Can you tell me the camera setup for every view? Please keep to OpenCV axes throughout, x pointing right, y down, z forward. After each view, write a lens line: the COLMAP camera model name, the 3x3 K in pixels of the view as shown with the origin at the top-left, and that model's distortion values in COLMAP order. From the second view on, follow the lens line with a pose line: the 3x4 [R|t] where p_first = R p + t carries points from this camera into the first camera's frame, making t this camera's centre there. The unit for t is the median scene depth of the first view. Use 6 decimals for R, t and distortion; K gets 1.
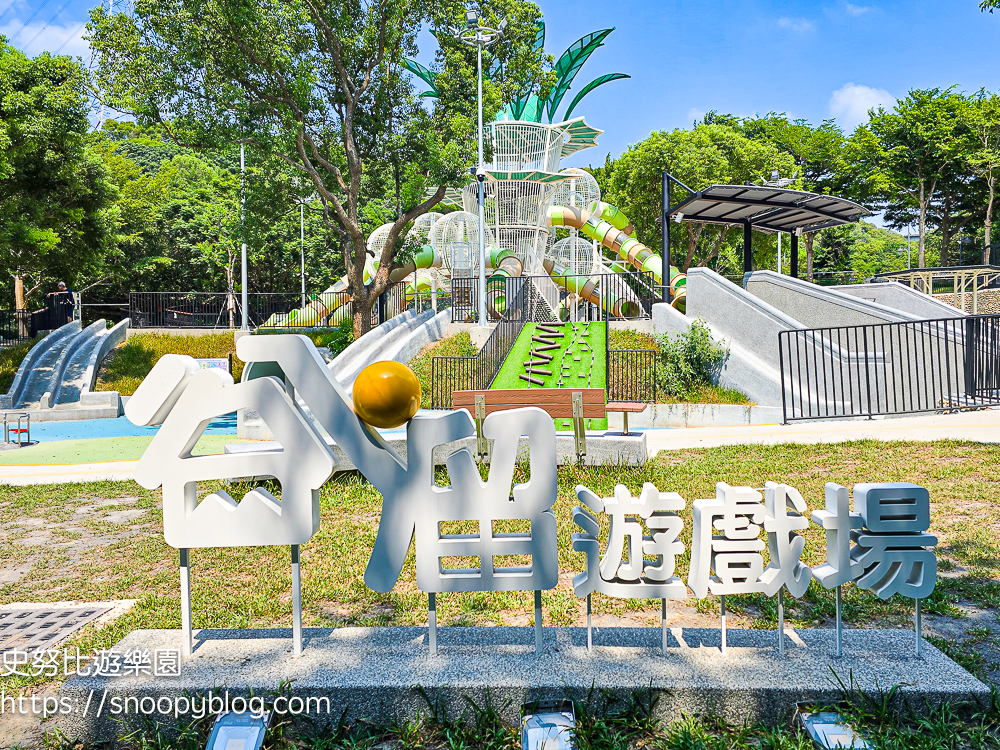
lens RADIAL K [[758.4, 0, 499.5], [0, 758.4, 358.8], [0, 0, 1]] dist [0.089696, -0.085223]
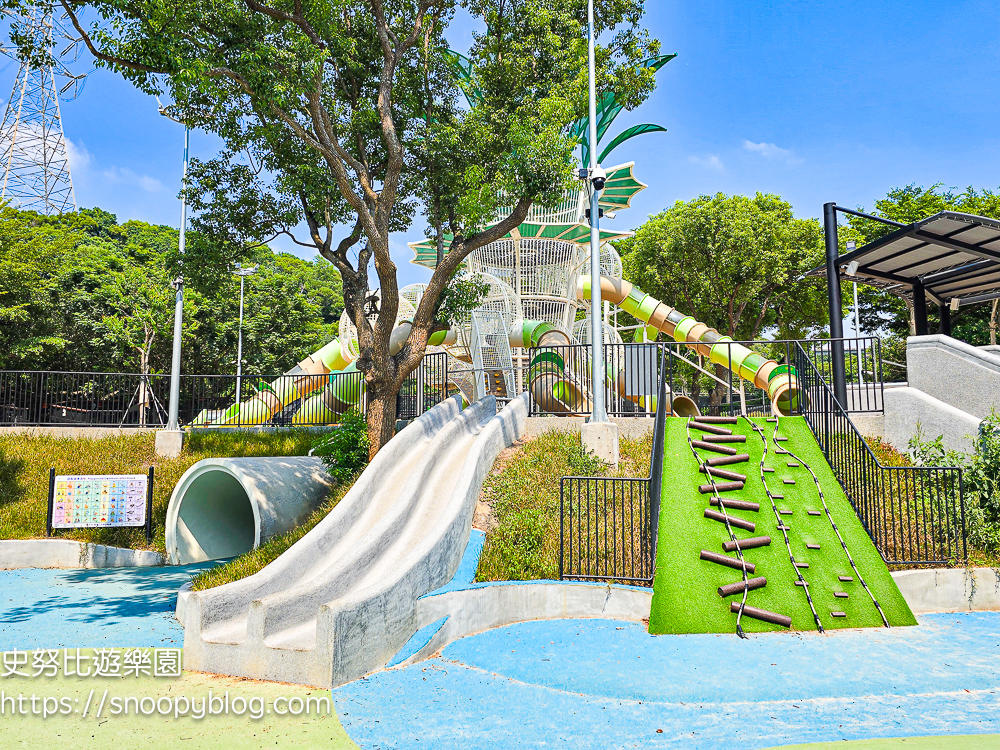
lens RADIAL K [[758.4, 0, 499.5], [0, 758.4, 358.8], [0, 0, 1]] dist [0.089696, -0.085223]
pose [[0.993813, 0.019015, 0.109428, -0.099639], [-0.003718, 0.990379, -0.138332, -0.005517], [-0.111006, 0.137070, 0.984322, 0.243152]]
